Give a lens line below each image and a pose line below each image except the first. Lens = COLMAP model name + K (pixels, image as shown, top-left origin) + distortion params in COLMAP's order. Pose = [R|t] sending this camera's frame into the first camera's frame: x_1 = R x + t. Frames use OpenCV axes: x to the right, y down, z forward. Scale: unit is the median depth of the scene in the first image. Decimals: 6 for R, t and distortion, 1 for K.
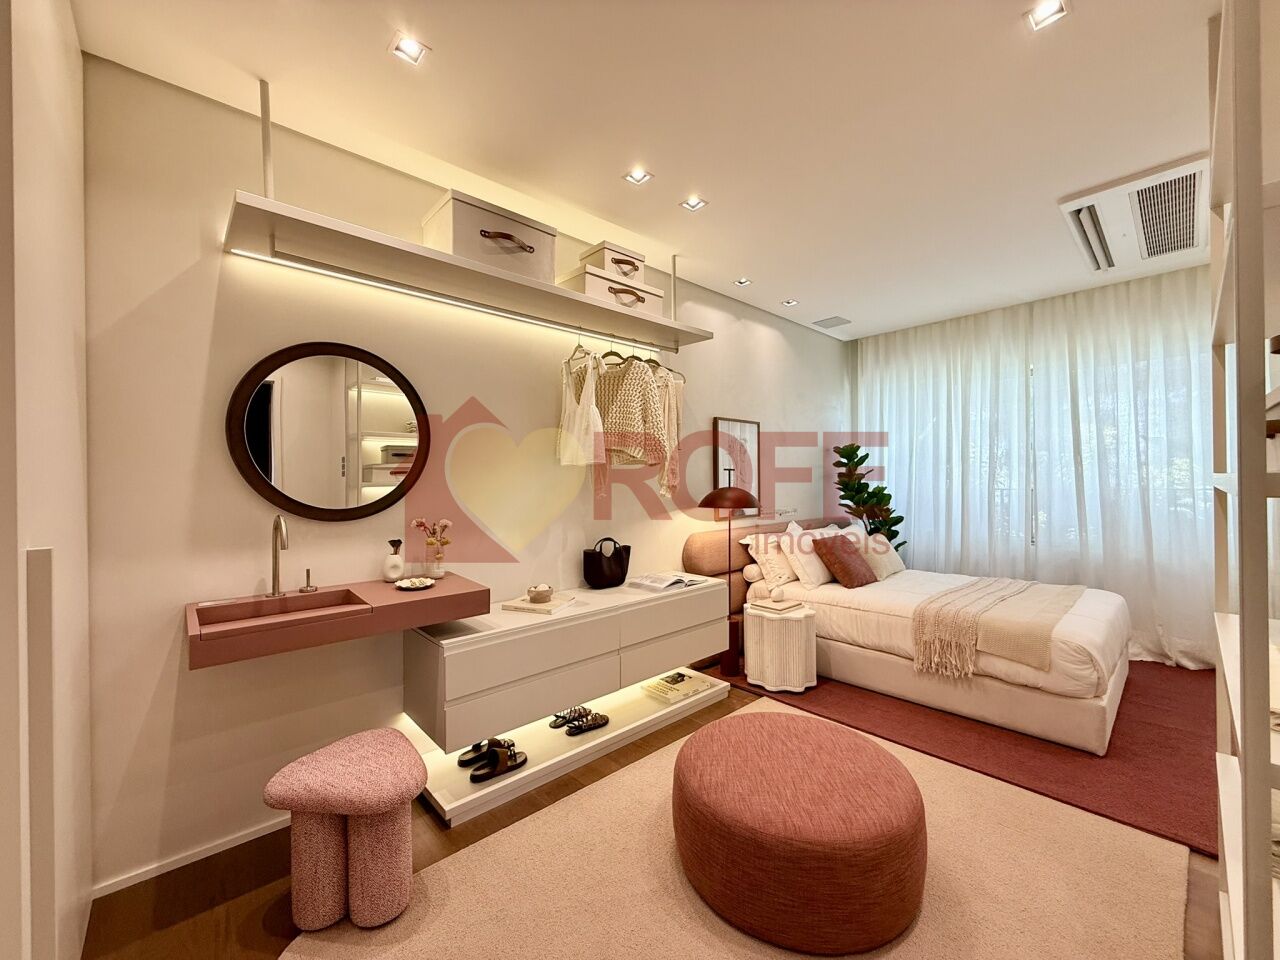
lens RADIAL K [[510.0, 0, 639.8], [0, 510.0, 479.0], [0, 0, 1]] dist [-0.003236, 0.000973]
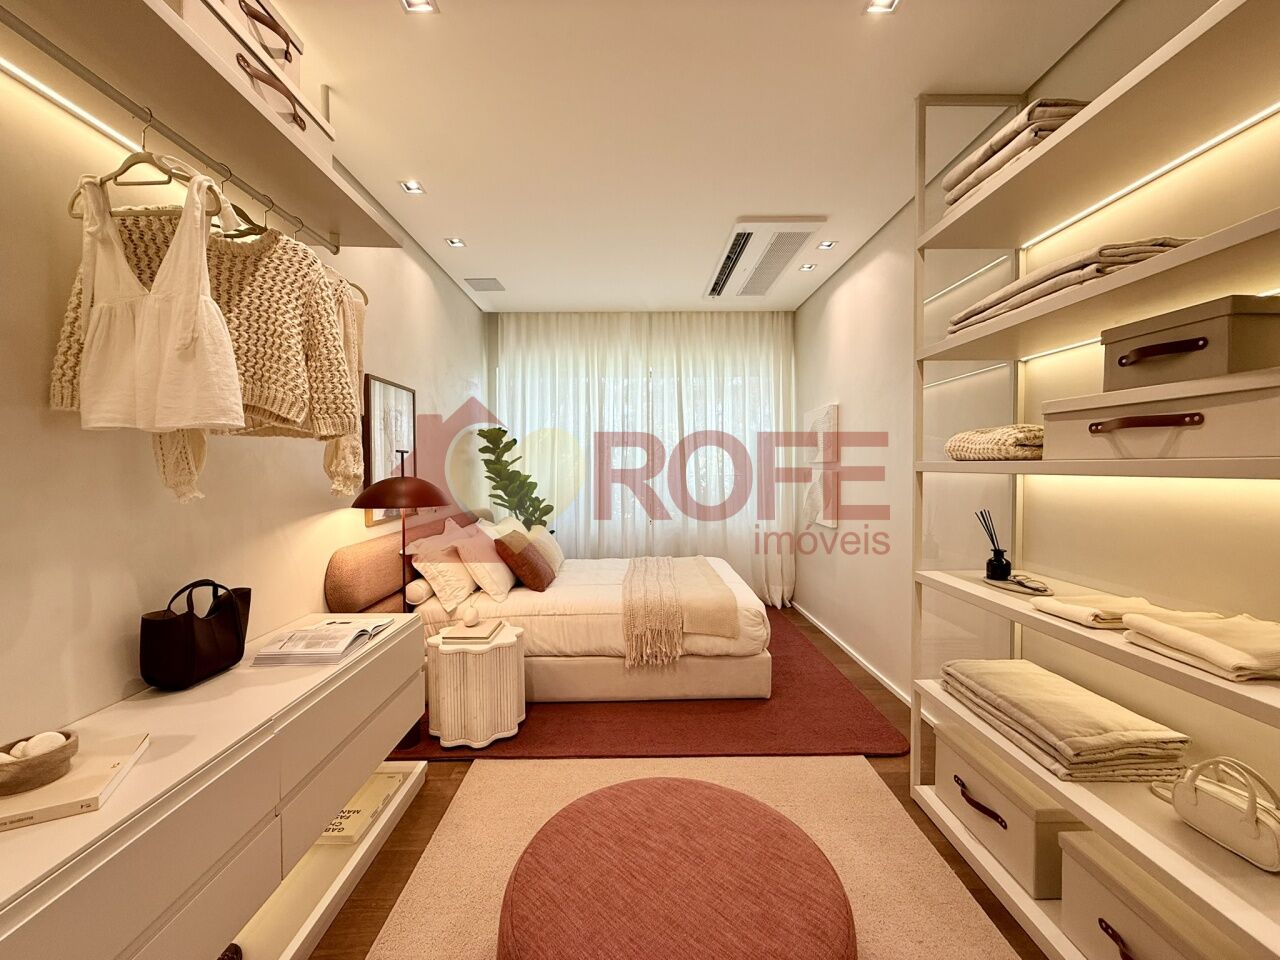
lens RADIAL K [[510.0, 0, 640.2], [0, 510.0, 481.2], [0, 0, 1]] dist [-0.003236, 0.000973]
pose [[0.670931, -0.016286, 0.741341, -0.134842], [-0.003612, 0.999675, 0.025231, 0.003335], [-0.741511, -0.019606, 0.670654, 0.328950]]
